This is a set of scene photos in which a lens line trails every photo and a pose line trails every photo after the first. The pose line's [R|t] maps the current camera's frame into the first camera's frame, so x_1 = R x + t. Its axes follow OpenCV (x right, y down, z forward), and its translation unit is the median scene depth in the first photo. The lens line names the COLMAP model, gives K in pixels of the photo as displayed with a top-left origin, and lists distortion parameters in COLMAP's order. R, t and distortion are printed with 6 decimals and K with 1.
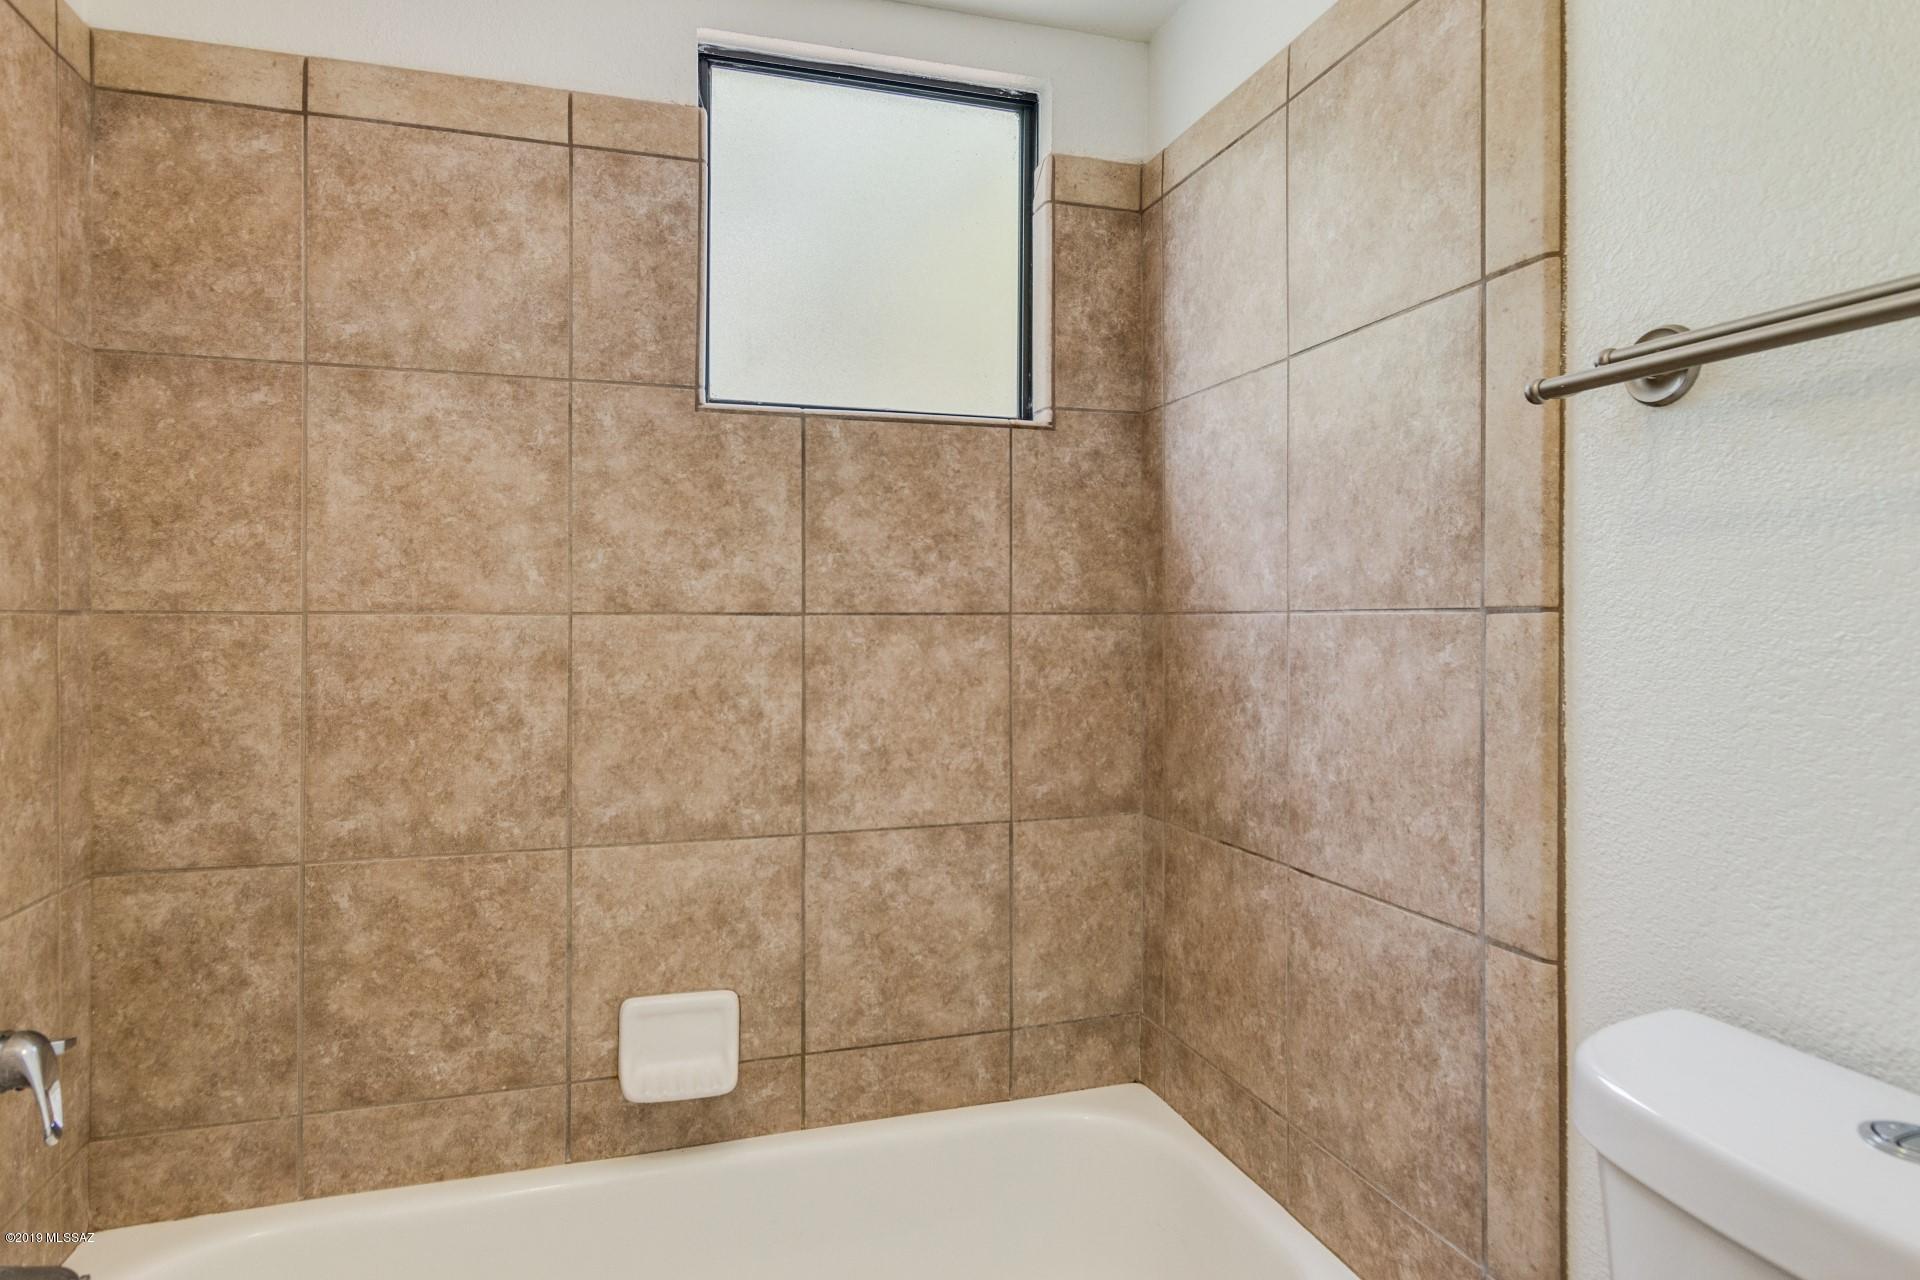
lens RADIAL K [[1086.0, 0, 956.9], [0, 1086.0, 612.0], [0, 0, 1]] dist [0.006789, -0.001629]
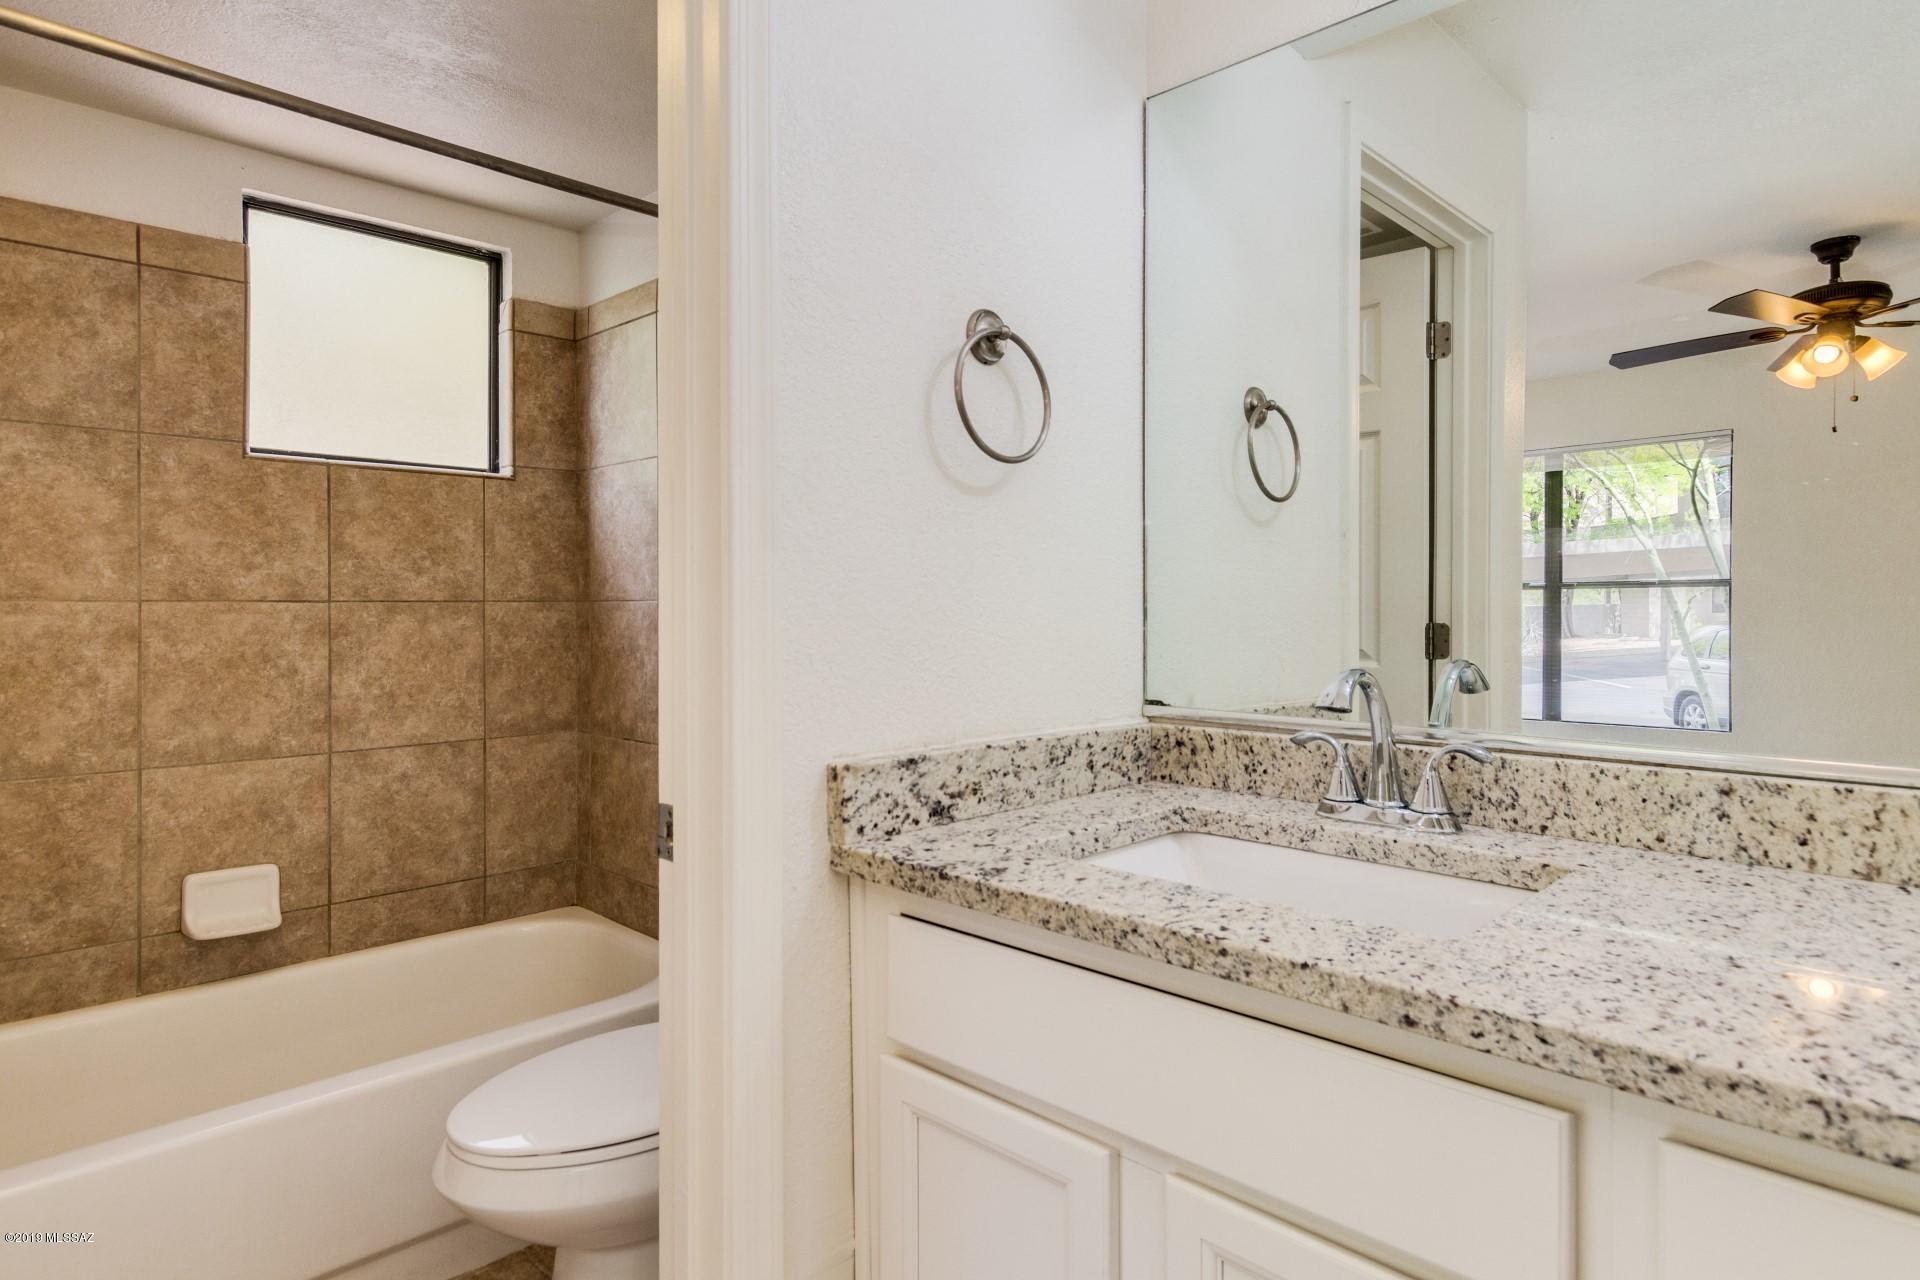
lens RADIAL K [[1086.0, 0, 956.9], [0, 1086.0, 612.0], [0, 0, 1]] dist [0.006789, -0.001629]
pose [[0.888736, -0.003305, 0.458407, -0.064223], [-0.001737, 0.999943, 0.010575, -0.000858], [-0.458416, -0.010195, 0.888679, -0.698069]]
